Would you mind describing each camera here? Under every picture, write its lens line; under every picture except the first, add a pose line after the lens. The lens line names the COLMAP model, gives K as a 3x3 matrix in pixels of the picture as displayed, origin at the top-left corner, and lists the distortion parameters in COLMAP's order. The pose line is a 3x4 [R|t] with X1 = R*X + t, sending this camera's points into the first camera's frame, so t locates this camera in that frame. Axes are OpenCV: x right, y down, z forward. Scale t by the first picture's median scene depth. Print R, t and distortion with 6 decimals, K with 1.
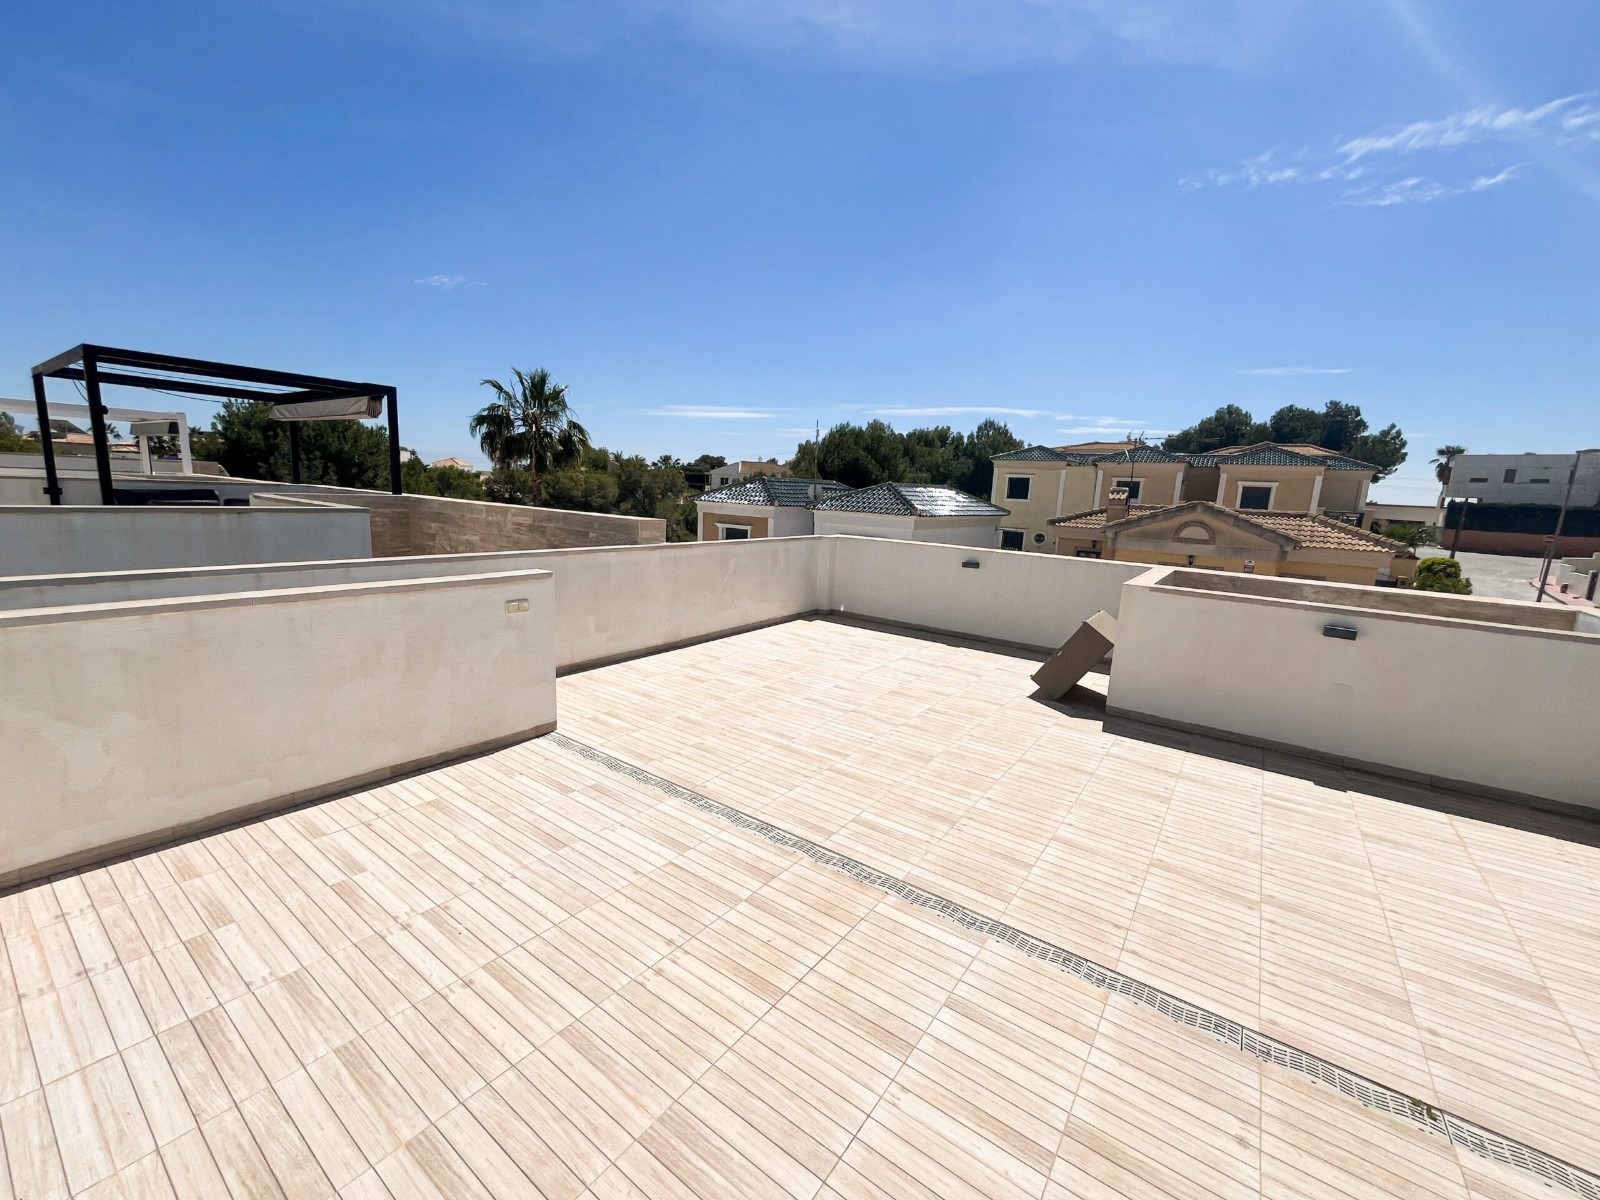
lens RADIAL K [[644.9, 0, 799.8], [0, 644.9, 599.7], [0, 0, 1]] dist [-0.001120, 0.000094]
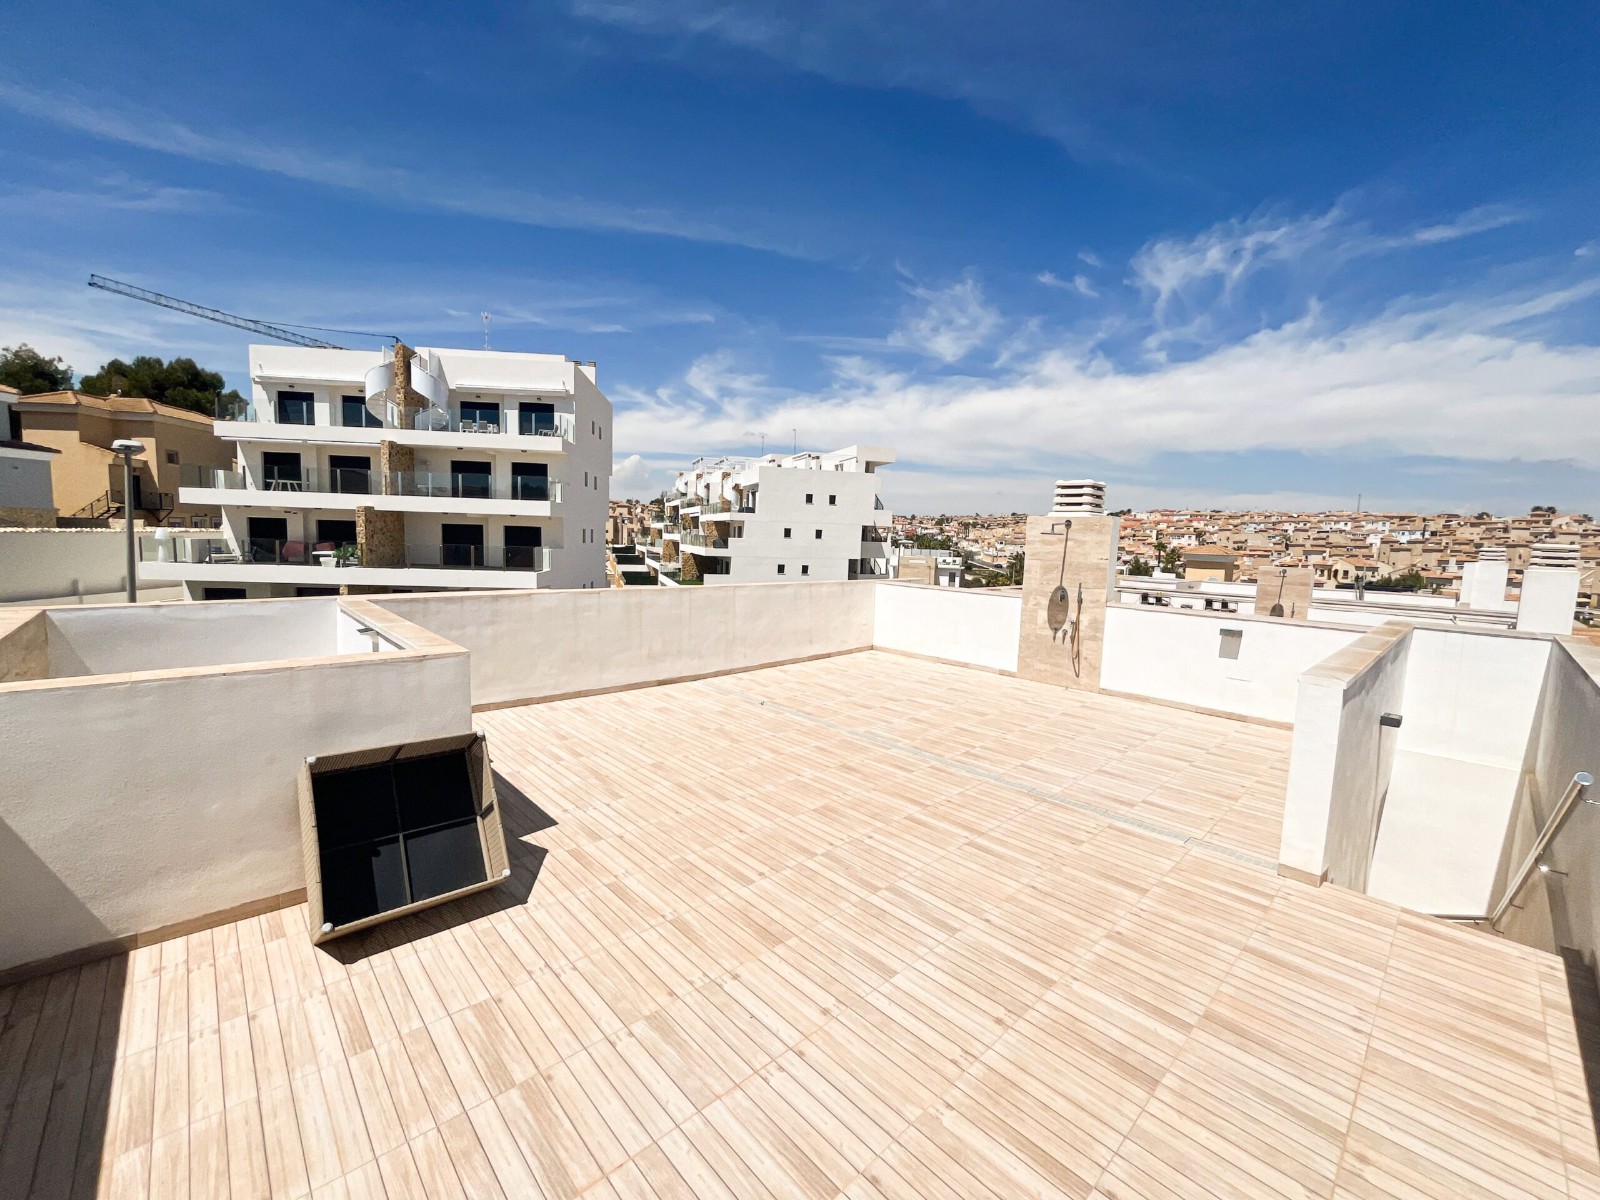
lens RADIAL K [[644.9, 0, 800.9], [0, 644.9, 600.9], [0, 0, 1]] dist [-0.001120, 0.000094]
pose [[-0.978334, -0.098211, 0.182254, 0.082427], [-0.045193, 0.960400, 0.274935, -0.314957], [-0.202038, 0.260742, -0.944031, 1.821472]]
